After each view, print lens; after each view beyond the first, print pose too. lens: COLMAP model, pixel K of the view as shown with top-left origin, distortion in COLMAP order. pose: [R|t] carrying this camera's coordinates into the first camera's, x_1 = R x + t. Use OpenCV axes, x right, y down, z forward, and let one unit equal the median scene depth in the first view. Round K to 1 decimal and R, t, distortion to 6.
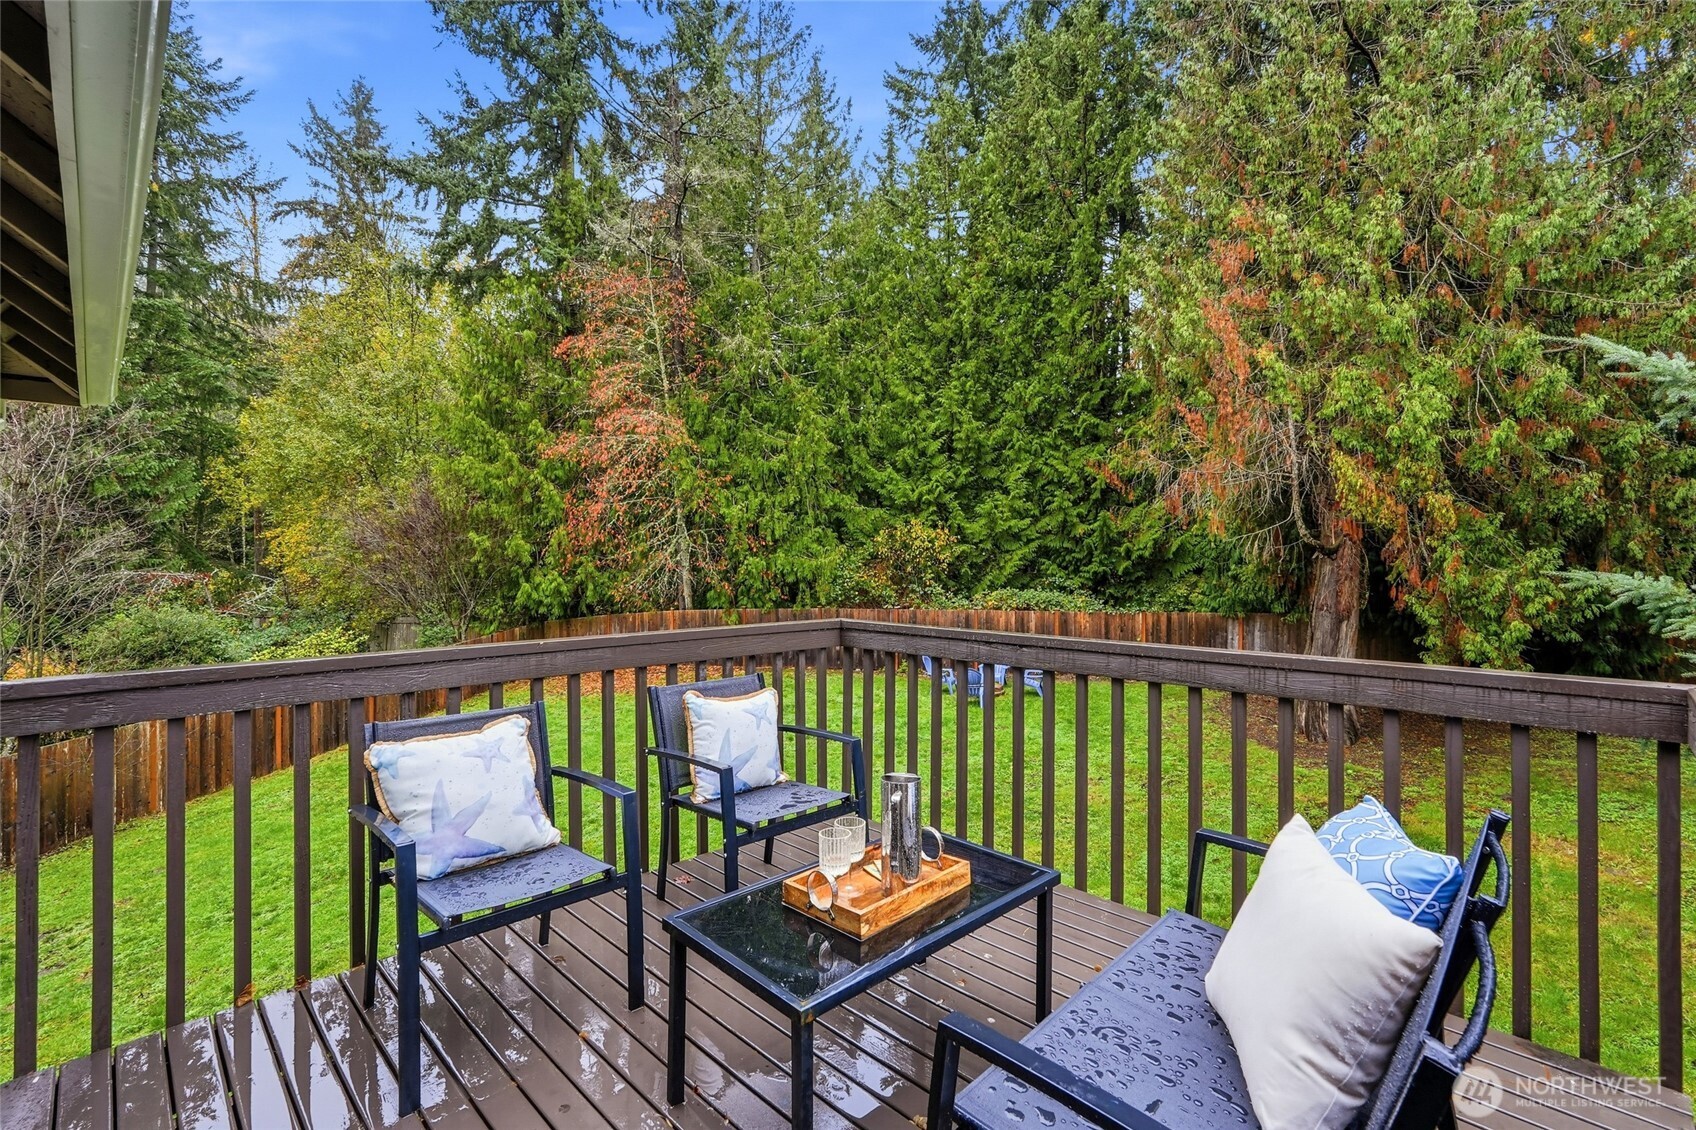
lens RADIAL K [[744.4, 0, 858.0], [0, 744.4, 573.4], [0, 0, 1]] dist [0.002519, 0.000949]
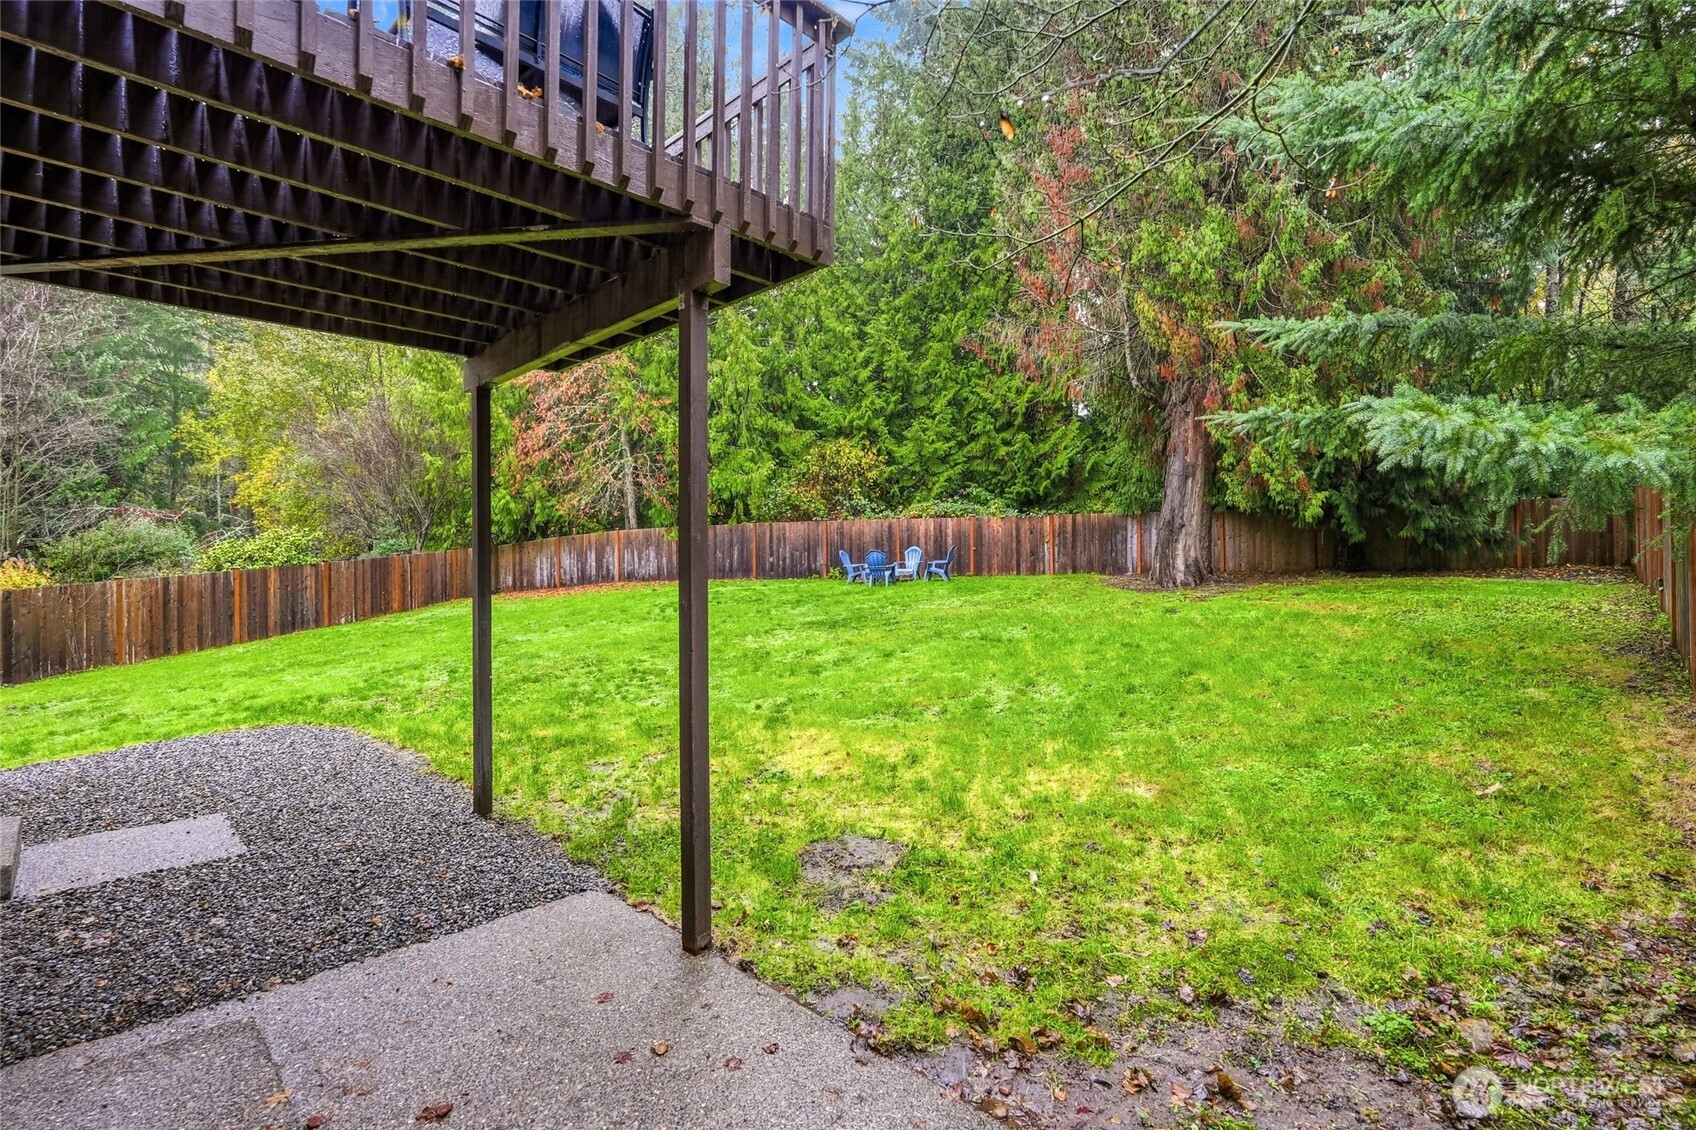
lens RADIAL K [[752.2, 0, 848.0], [0, 752.2, 565.0], [0, 0, 1]] dist [0.008093, -0.000217]
pose [[0.999941, -0.010858, 0.000372, 0.076542], [0.010860, 0.999920, -0.006477, 0.107764], [-0.000301, 0.006481, 0.999979, -0.070037]]
